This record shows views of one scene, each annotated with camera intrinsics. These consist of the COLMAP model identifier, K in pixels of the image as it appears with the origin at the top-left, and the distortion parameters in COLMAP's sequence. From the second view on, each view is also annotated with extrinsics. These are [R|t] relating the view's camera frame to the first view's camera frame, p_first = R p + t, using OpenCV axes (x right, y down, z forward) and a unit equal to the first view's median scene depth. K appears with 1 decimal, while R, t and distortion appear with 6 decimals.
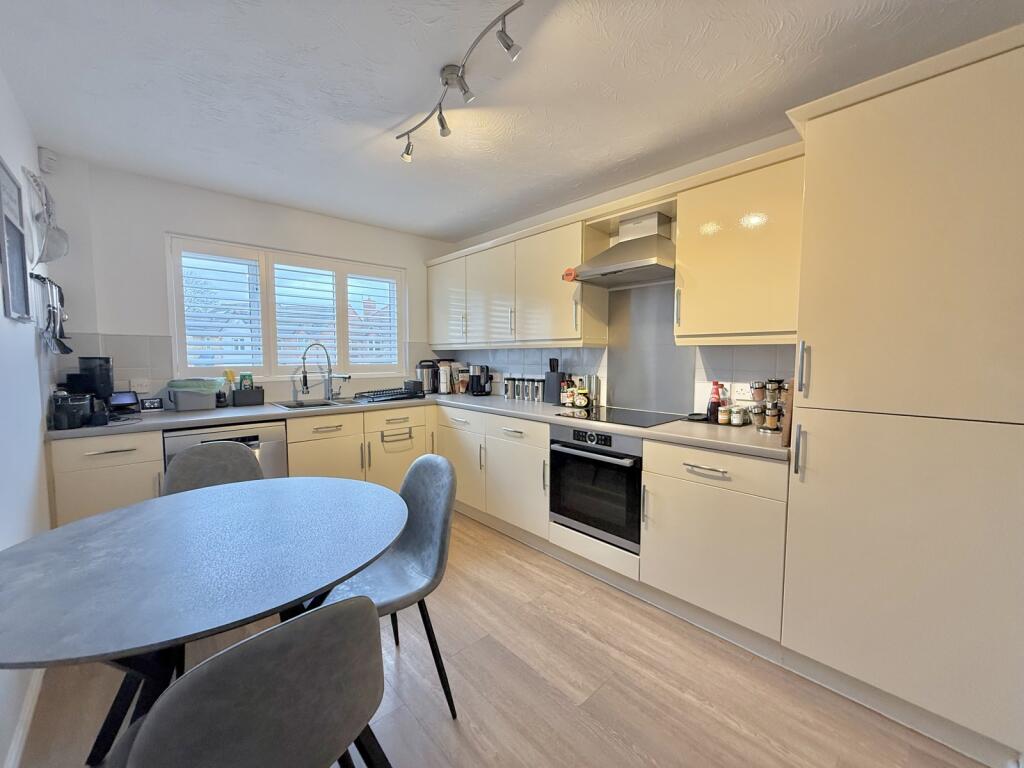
lens RADIAL K [[407.4, 0, 509.2], [0, 407.4, 382.6], [0, 0, 1]] dist [0.002488, -0.000009]
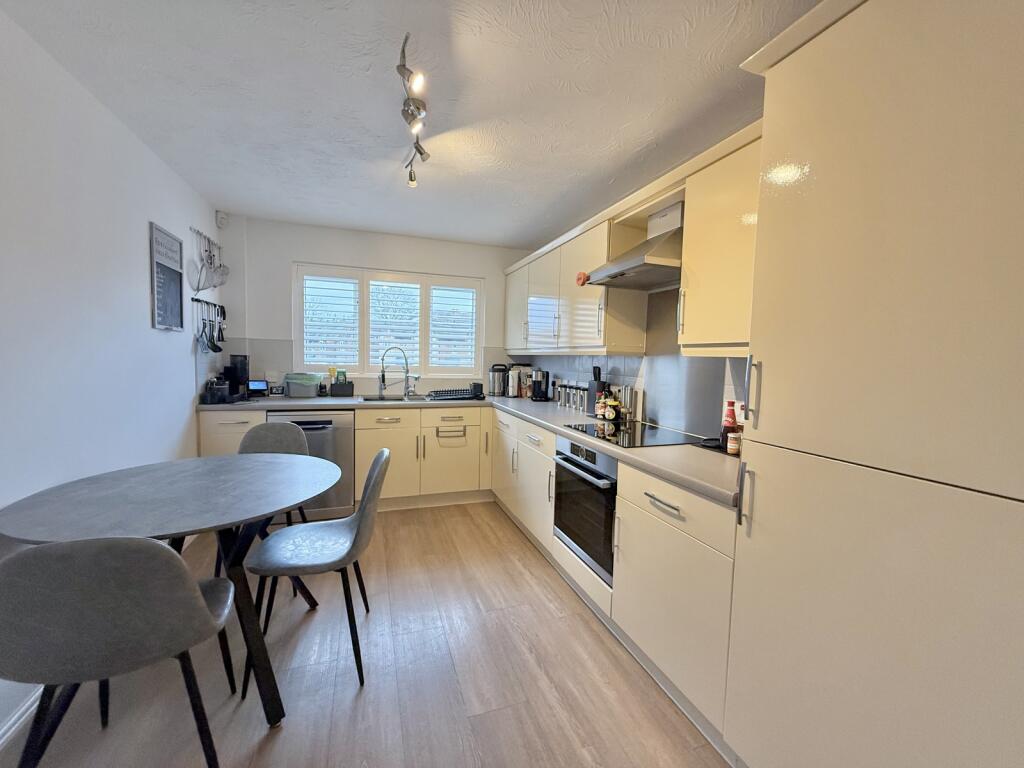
lens RADIAL K [[407.4, 0, 508.8], [0, 407.4, 382.8], [0, 0, 1]] dist [0.002488, -0.000009]
pose [[0.919128, 0.048661, -0.390941, 0.360281], [-0.051888, 0.998650, 0.002310, -0.016405], [0.390526, 0.018162, 0.920413, 0.063352]]
